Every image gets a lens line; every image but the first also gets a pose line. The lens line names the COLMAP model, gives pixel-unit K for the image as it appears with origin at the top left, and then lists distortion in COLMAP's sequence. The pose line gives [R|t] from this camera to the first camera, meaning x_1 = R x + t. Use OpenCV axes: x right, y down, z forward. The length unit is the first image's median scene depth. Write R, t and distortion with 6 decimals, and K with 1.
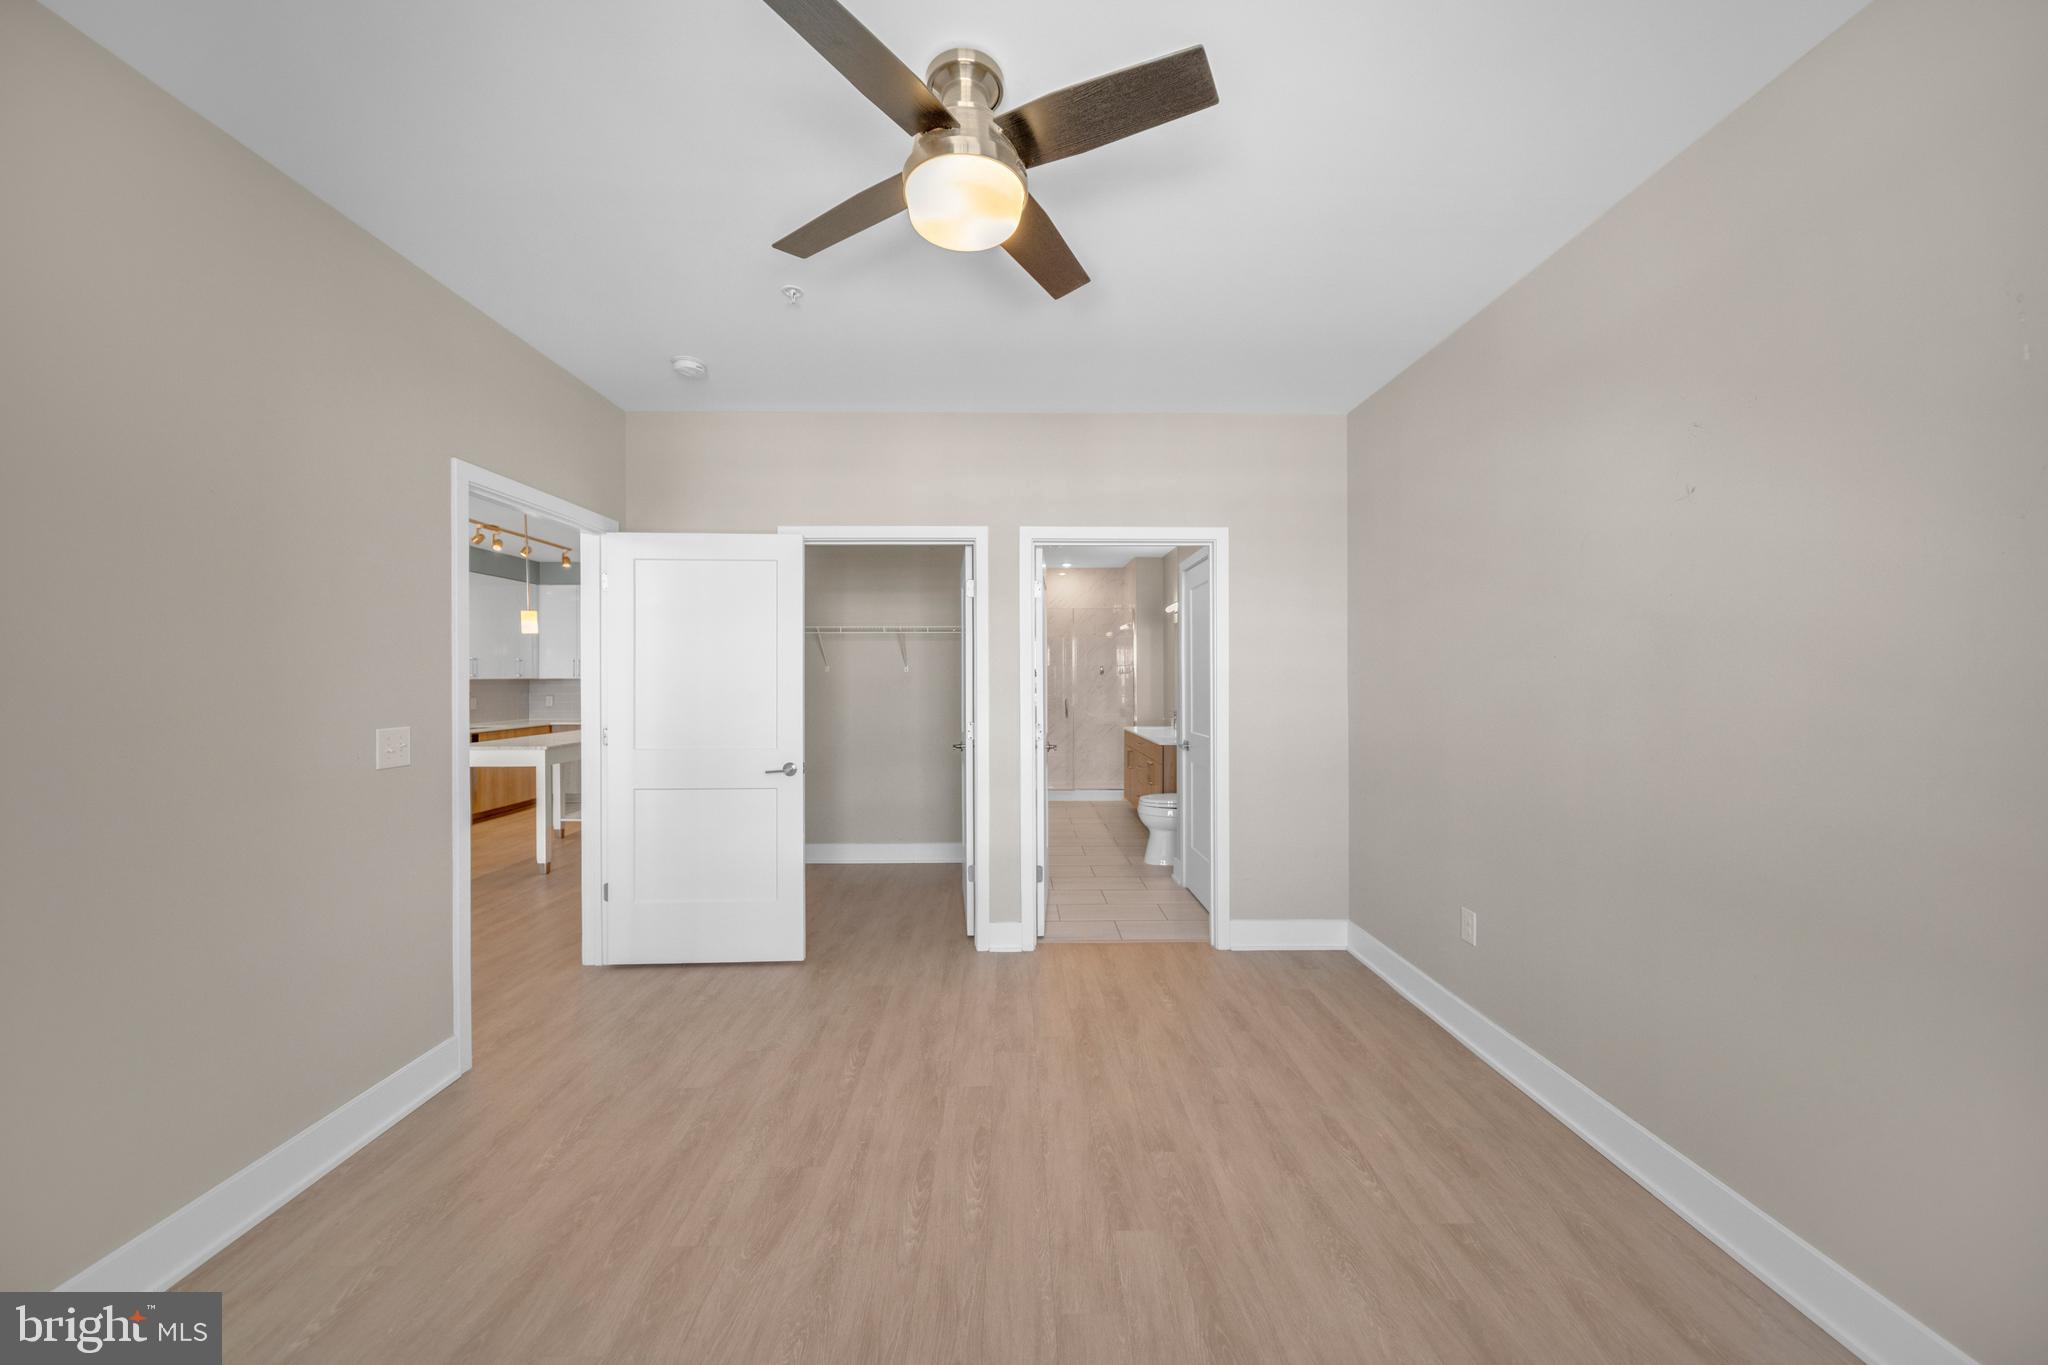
lens RADIAL K [[756.1, 0, 1024.0], [0, 756.1, 682.5], [0, 0, 1]] dist [0.000663, 0.000037]
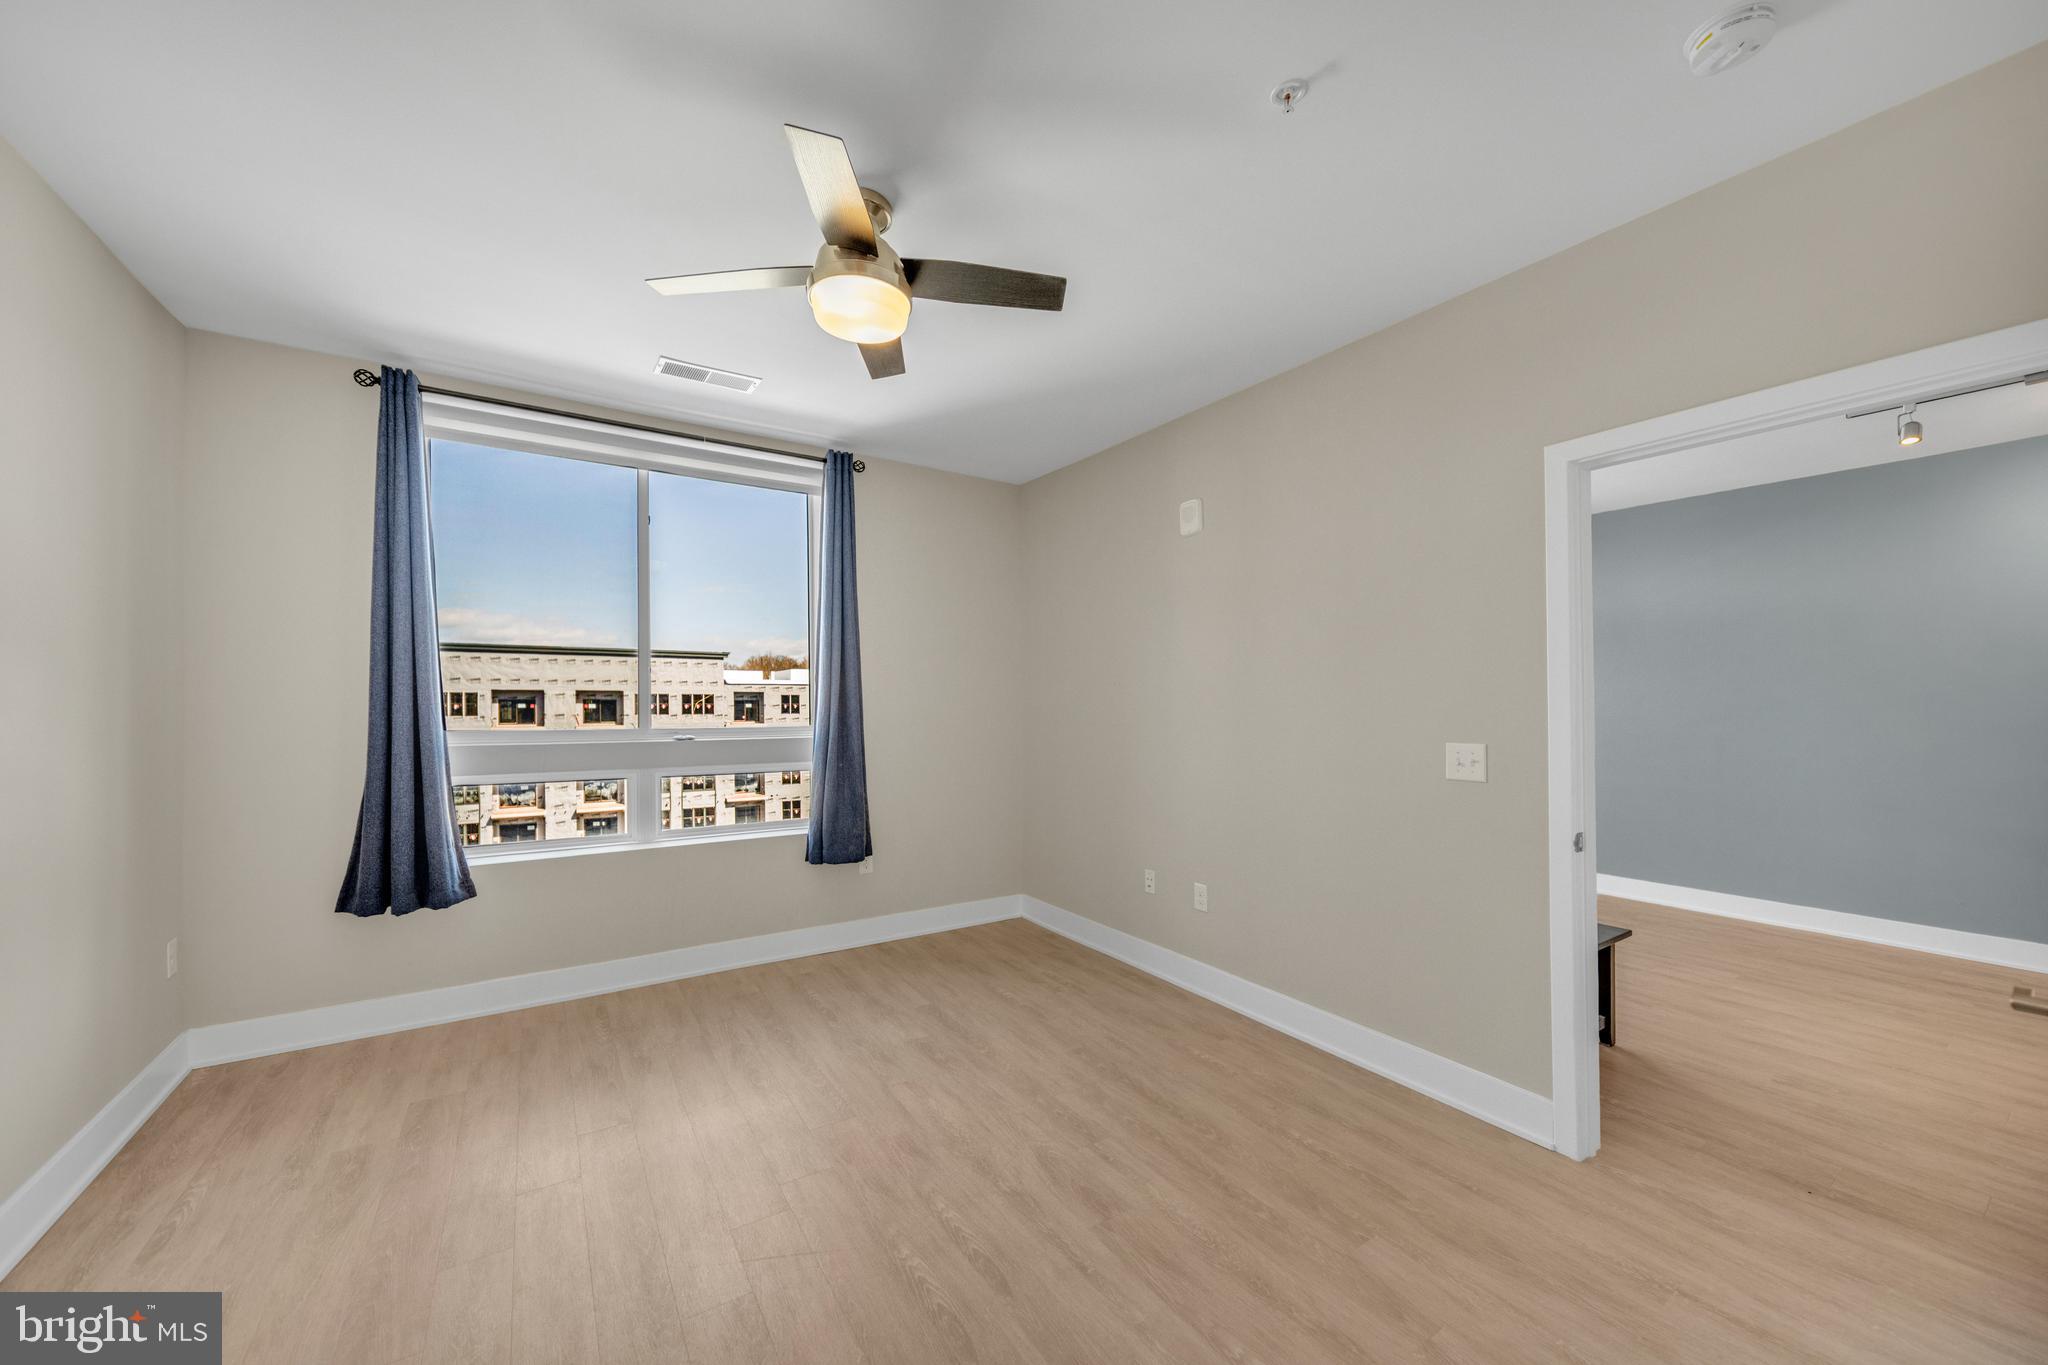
lens RADIAL K [[756.1, 0, 1024.0], [0, 756.1, 682.5], [0, 0, 1]] dist [0.000663, 0.000037]
pose [[-0.851399, -0.013734, -0.524339, 0.285749], [-0.001313, 0.999710, -0.024053, 0.003782], [0.524517, -0.019790, -0.851170, 1.721516]]
